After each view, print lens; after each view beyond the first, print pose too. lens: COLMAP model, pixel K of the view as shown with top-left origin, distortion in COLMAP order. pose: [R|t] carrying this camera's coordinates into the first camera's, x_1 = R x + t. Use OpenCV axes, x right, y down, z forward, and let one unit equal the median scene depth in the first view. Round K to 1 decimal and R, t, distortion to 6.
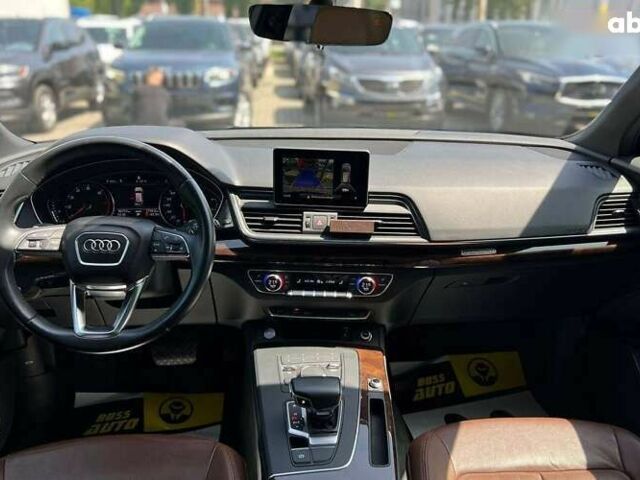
lens RADIAL K [[586.3, 0, 320.0], [0, 586.3, 240.0], [0, 0, 1]] dist [0.126991, -0.280293]
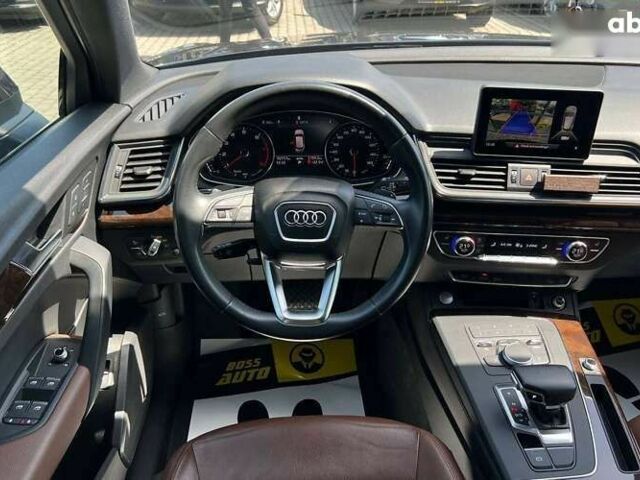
lens RADIAL K [[586.3, 0, 320.0], [0, 586.3, 240.0], [0, 0, 1]] dist [0.126991, -0.280293]
pose [[0.999785, 0.008305, -0.019013, -0.279462], [-0.004760, 0.983767, 0.179390, -0.091698], [0.020194, -0.179261, 0.983594, 0.149281]]
